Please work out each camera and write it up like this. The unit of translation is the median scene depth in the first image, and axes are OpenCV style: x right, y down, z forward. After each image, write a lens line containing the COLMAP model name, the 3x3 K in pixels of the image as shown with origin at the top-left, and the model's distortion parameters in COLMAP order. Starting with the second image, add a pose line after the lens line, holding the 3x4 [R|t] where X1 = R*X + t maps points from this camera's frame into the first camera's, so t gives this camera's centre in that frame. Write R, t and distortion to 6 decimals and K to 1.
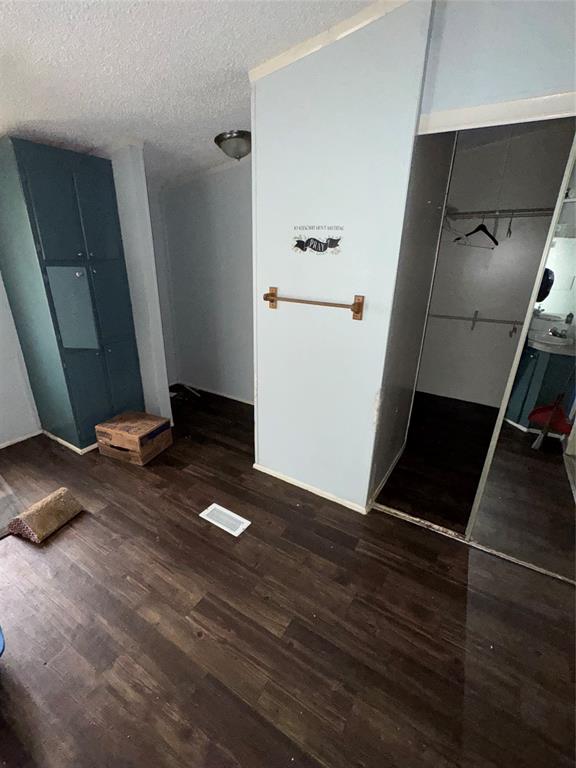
lens RADIAL K [[338.9, 0, 285.9], [0, 338.9, 391.6], [0, 0, 1]] dist [0.001996, 0.000188]
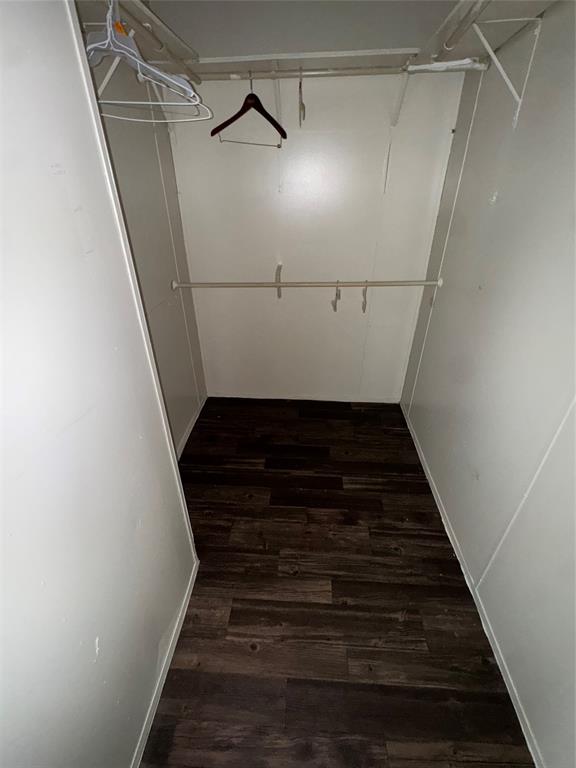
lens RADIAL K [[352.1, 0, 285.3], [0, 352.1, 375.9], [0, 0, 1]] dist [0.003556, -0.000175]
pose [[0.882175, -0.251118, 0.398380, -0.364135], [0.196033, 0.965002, 0.174190, -0.091191], [-0.428180, -0.075570, 0.900528, 0.205109]]
